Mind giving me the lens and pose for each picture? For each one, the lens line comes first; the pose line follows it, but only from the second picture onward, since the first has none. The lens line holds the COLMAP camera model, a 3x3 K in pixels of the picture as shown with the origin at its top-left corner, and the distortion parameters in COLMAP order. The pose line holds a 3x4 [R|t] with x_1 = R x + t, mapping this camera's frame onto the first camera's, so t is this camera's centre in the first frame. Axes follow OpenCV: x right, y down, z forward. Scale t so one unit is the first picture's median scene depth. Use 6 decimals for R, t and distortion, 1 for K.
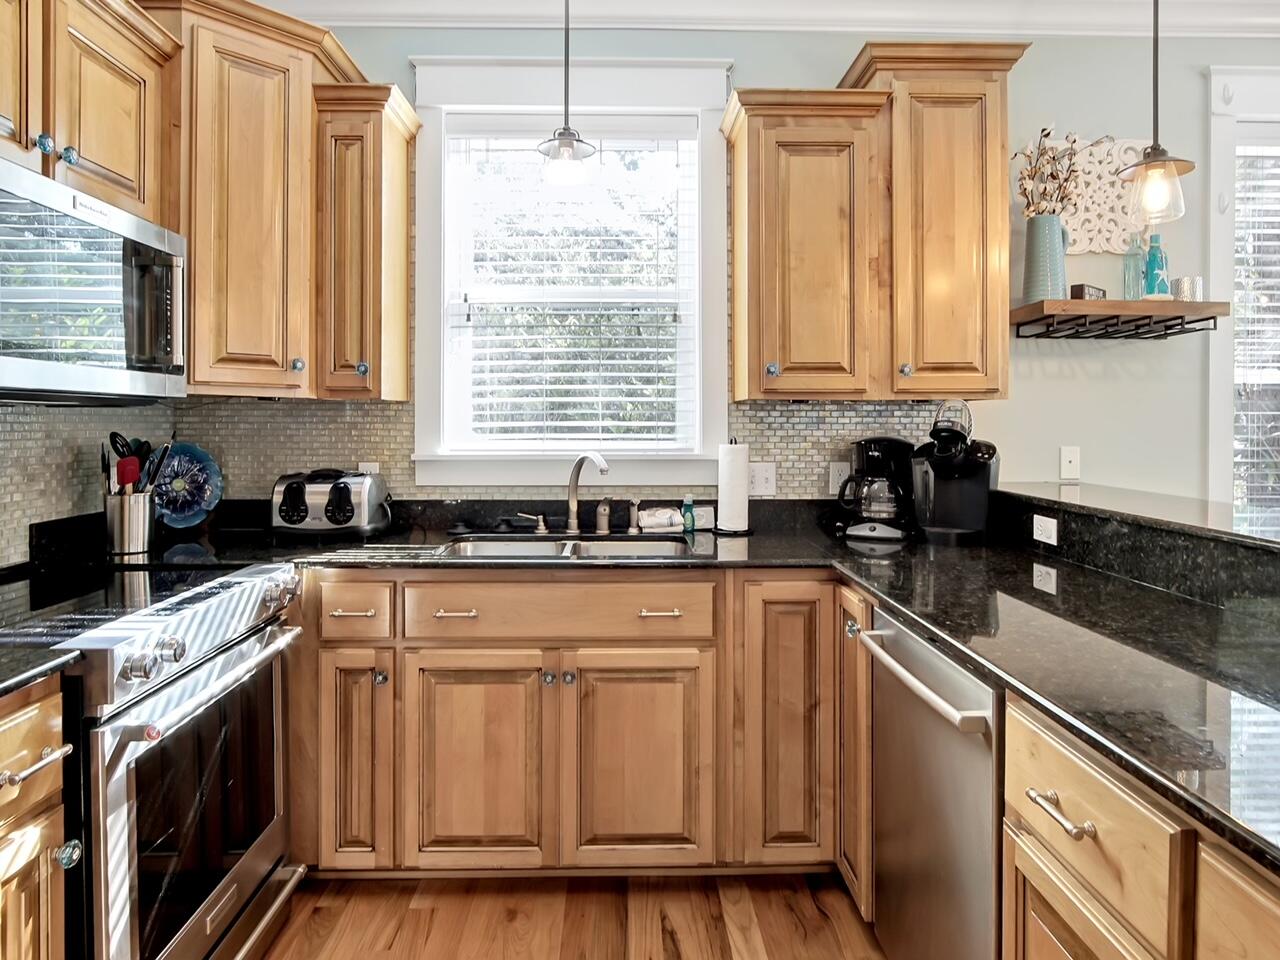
lens RADIAL K [[731.1, 0, 640.4], [0, 731.1, 413.5], [0, 0, 1]] dist [0.006782, 0.001975]
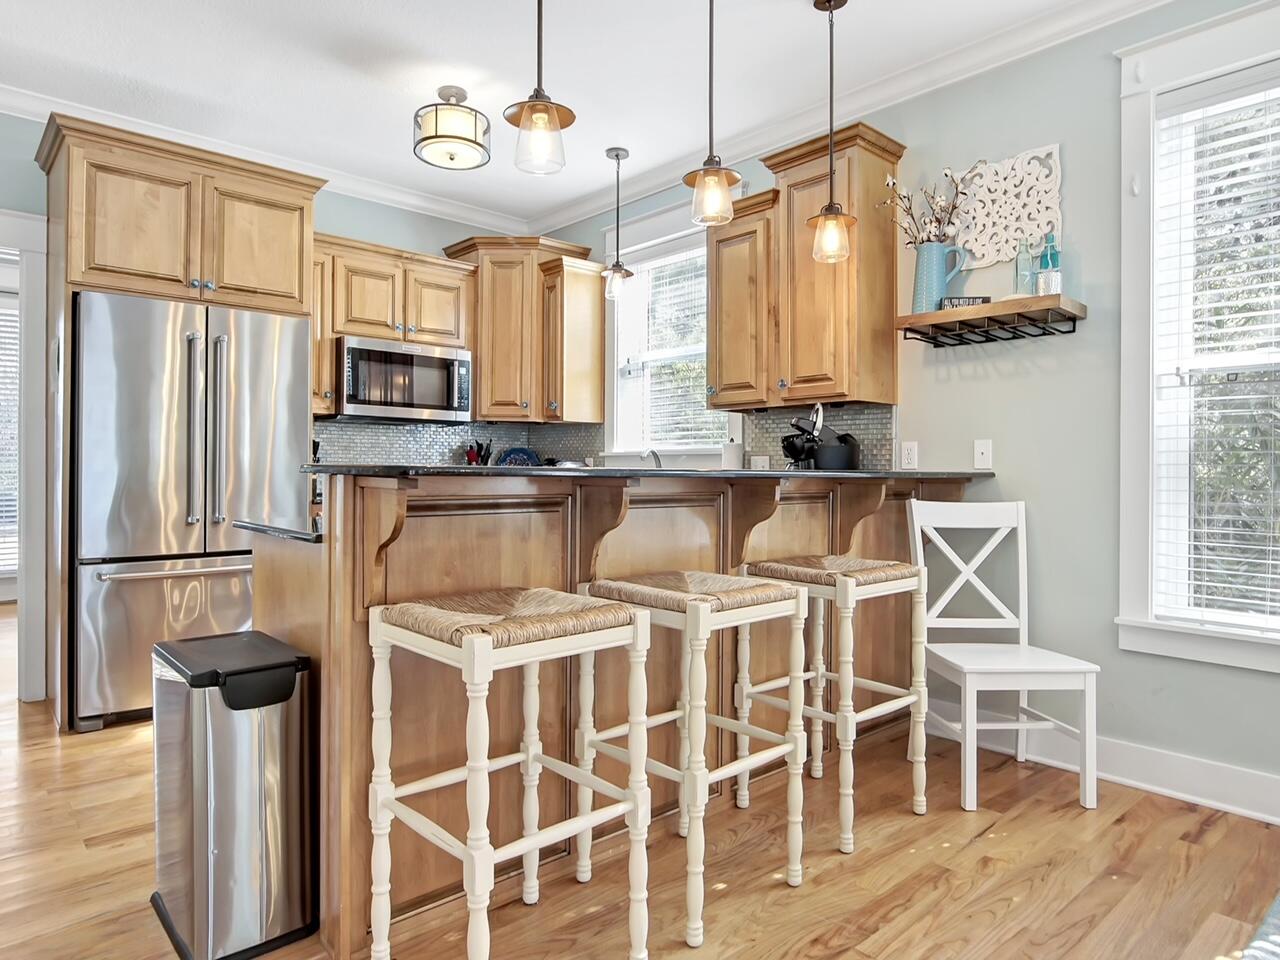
lens RADIAL K [[797.1, 0, 646.5], [0, 797.1, 476.6], [0, 0, 1]] dist [-0.024415, 0.004239]
pose [[0.648224, 0.008173, -0.761406, 1.185985], [-0.005259, 0.999967, 0.006257, 0.096864], [0.761432, -0.000052, 0.648245, -0.170306]]
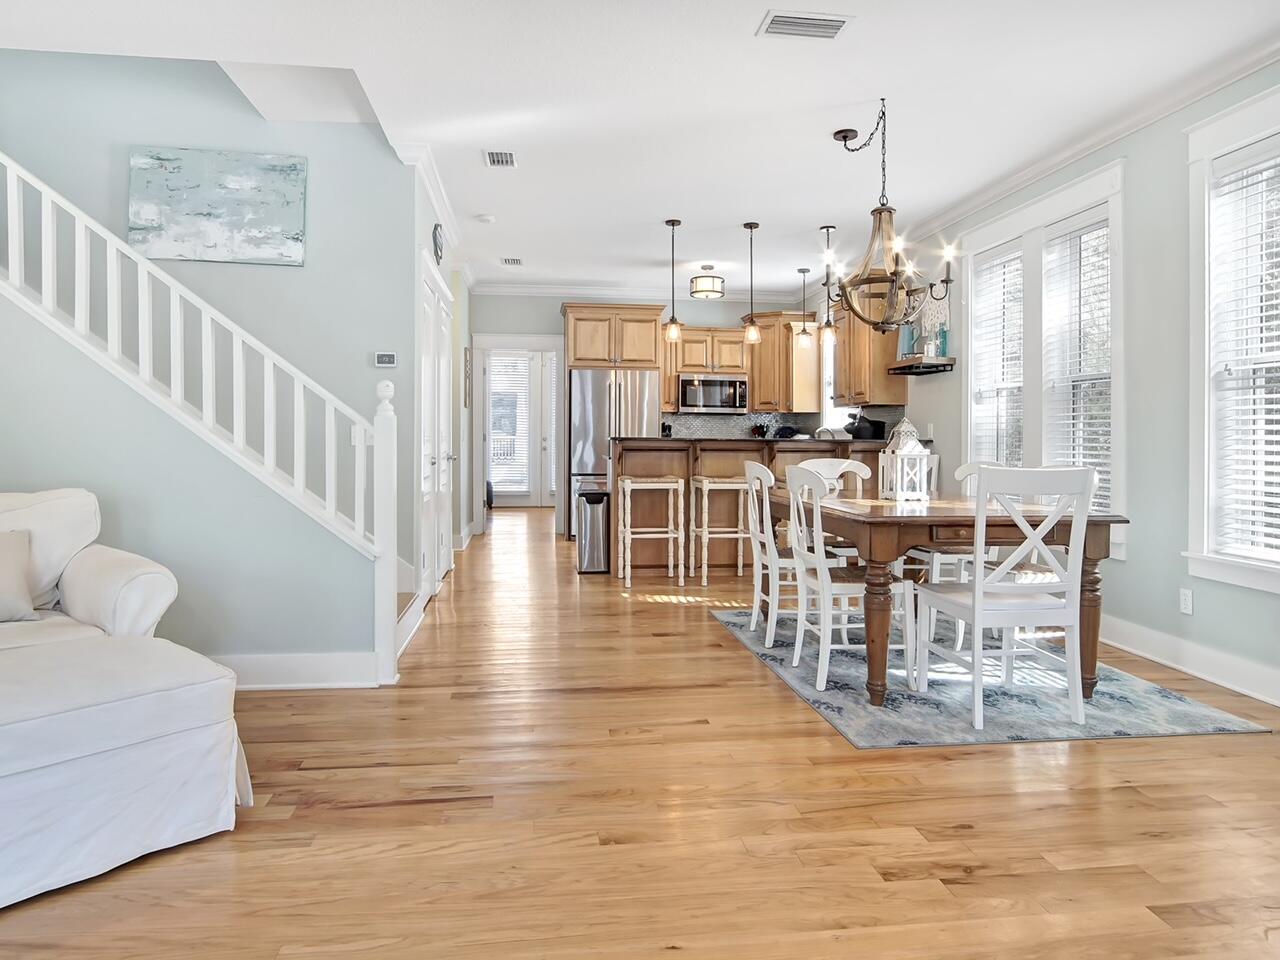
lens RADIAL K [[797.1, 0, 639.9], [0, 797.1, 475.8], [0, 0, 1]] dist [-0.024415, 0.004239]
pose [[0.099392, 0.046594, -0.993957, 2.882467], [-0.007133, 0.998911, 0.046113, 0.097552], [0.995023, 0.002507, 0.099616, -0.093173]]
